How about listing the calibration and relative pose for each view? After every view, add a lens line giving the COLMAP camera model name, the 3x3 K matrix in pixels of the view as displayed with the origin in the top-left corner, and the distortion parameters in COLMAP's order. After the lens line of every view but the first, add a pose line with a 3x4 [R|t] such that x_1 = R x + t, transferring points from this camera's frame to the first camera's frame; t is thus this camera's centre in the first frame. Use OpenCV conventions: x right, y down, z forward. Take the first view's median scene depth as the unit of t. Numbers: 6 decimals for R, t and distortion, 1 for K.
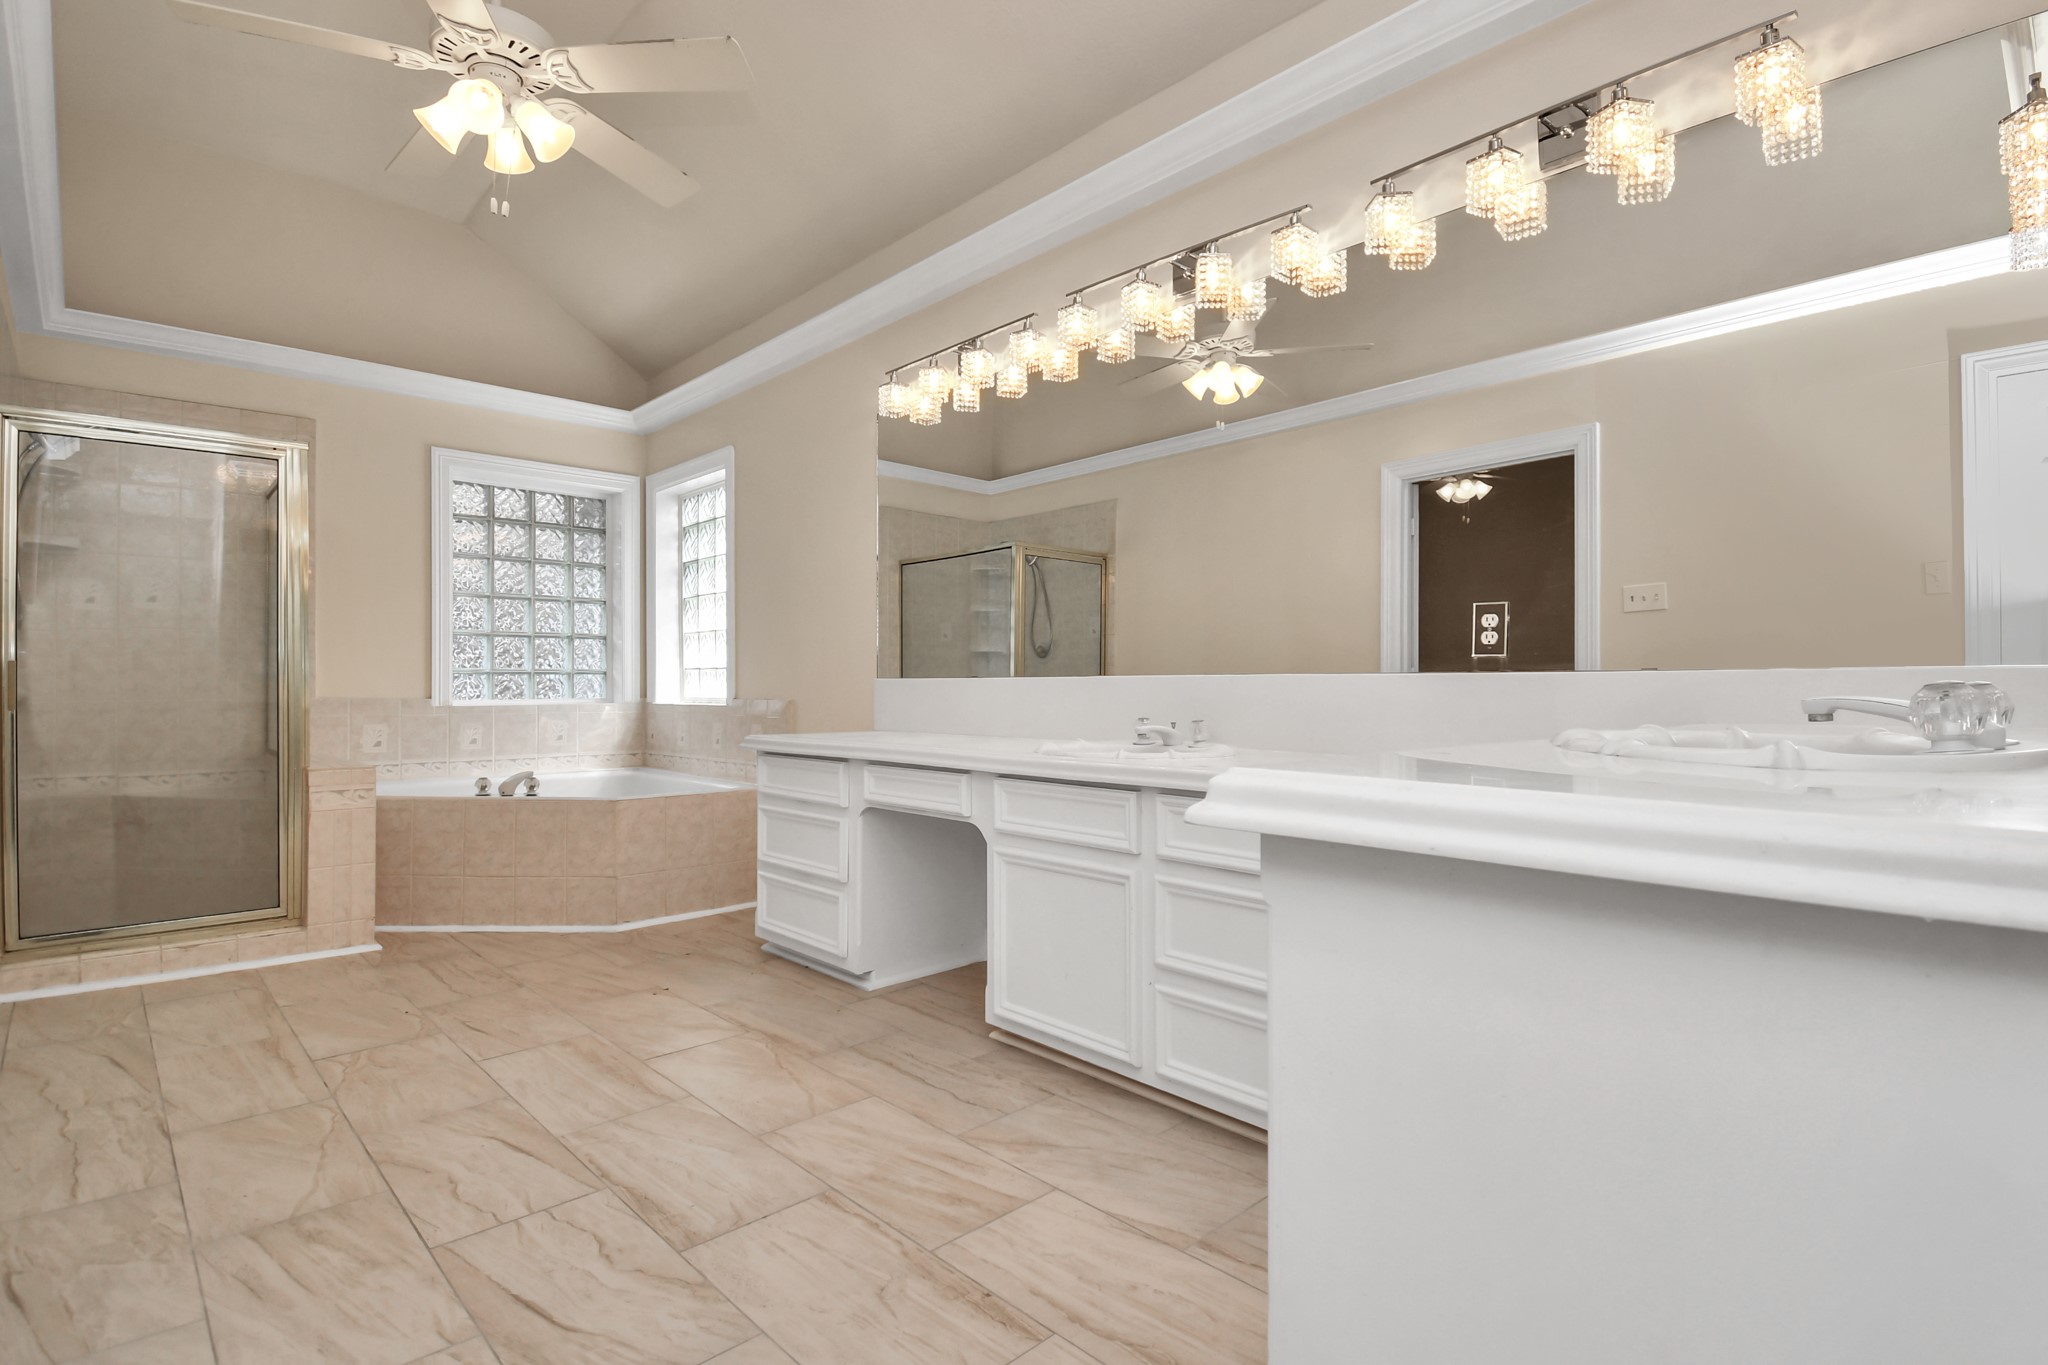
lens RADIAL K [[977.3, 0, 1045.8], [0, 977.3, 683.9], [0, 0, 1]] dist [0.013174, -0.021480]
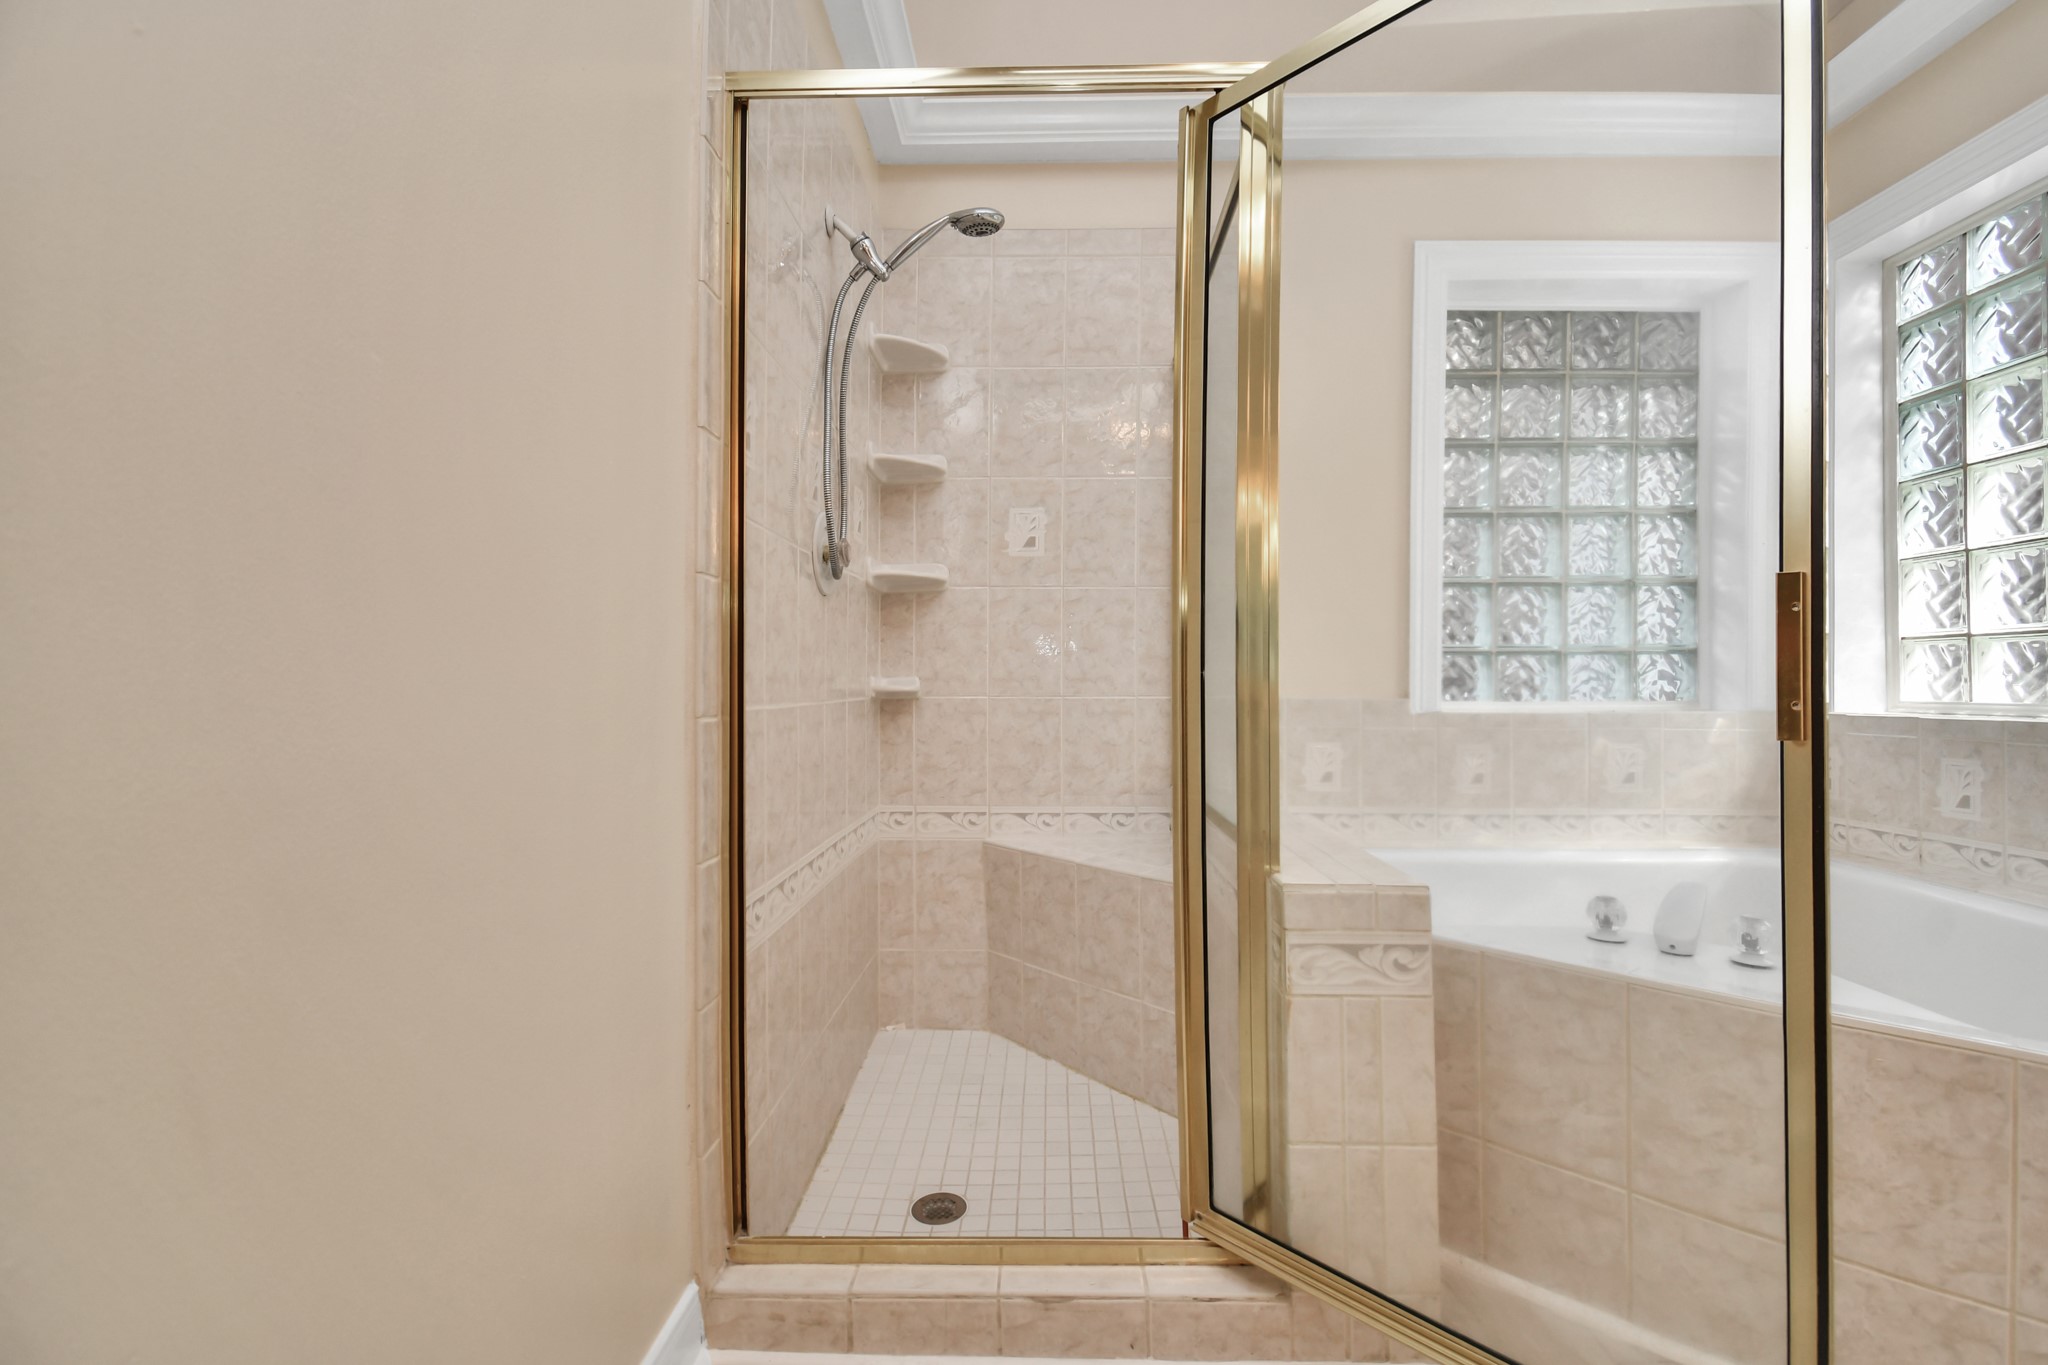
lens RADIAL K [[959.4, 0, 1031.6], [0, 959.4, 677.5], [0, 0, 1]] dist [0.016737, -0.018917]
pose [[0.701819, -0.001112, -0.712355, -0.381146], [-0.000155, 0.999999, -0.001713, 0.003642], [0.712356, 0.001313, 0.701817, 0.455068]]
